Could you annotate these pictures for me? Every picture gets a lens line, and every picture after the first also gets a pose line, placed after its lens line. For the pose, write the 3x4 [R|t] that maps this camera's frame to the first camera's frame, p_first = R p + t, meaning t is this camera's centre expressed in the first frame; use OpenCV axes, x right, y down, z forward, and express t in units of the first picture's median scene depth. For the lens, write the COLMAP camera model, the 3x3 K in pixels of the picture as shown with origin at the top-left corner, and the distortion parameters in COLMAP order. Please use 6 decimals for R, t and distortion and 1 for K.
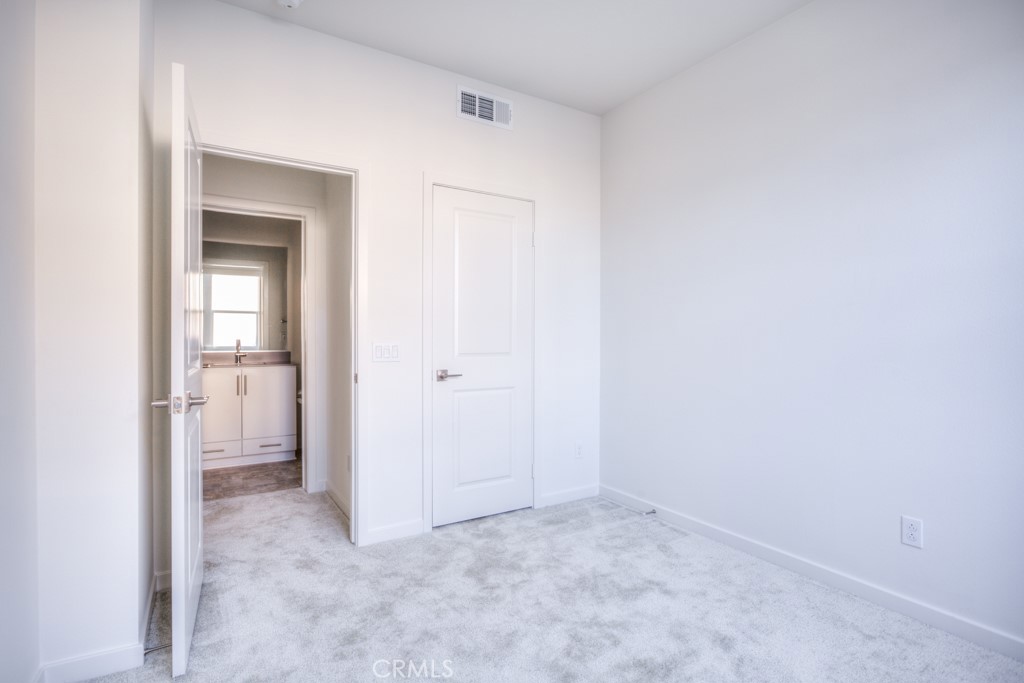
lens RADIAL K [[503.0, 0, 506.5], [0, 503.0, 340.2], [0, 0, 1]] dist [-0.019519, 0.000631]
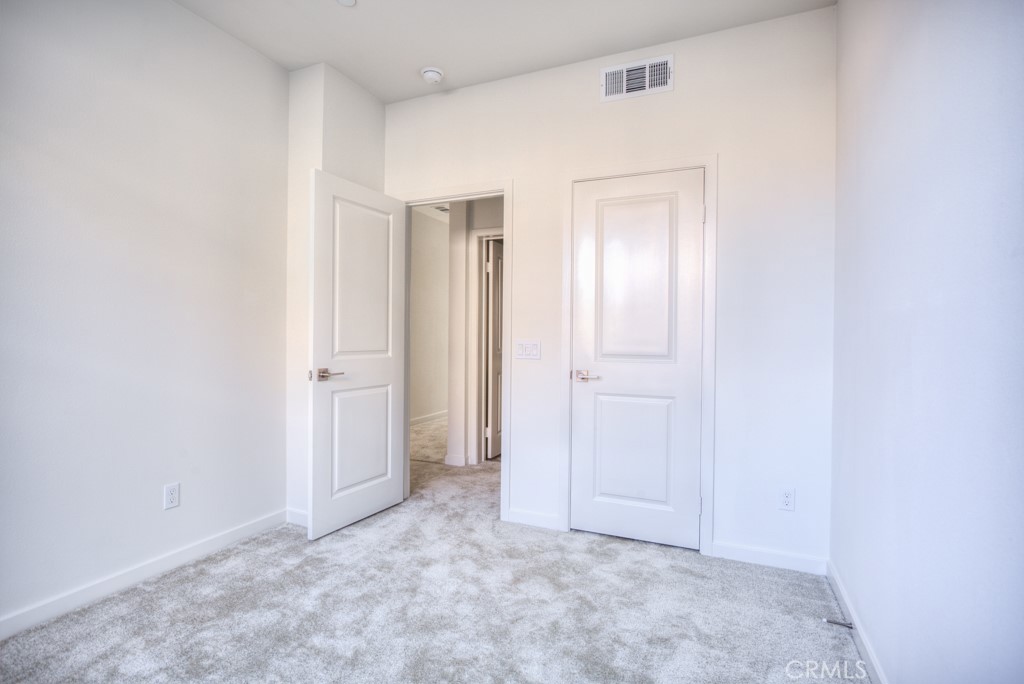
lens RADIAL K [[503.0, 0, 506.5], [0, 503.0, 340.7], [0, 0, 1]] dist [-0.019519, 0.000631]
pose [[0.562037, 0.012002, -0.827025, 0.594644], [-0.015804, 0.999868, 0.003770, 0.000608], [0.826961, 0.010952, 0.562153, 0.333634]]
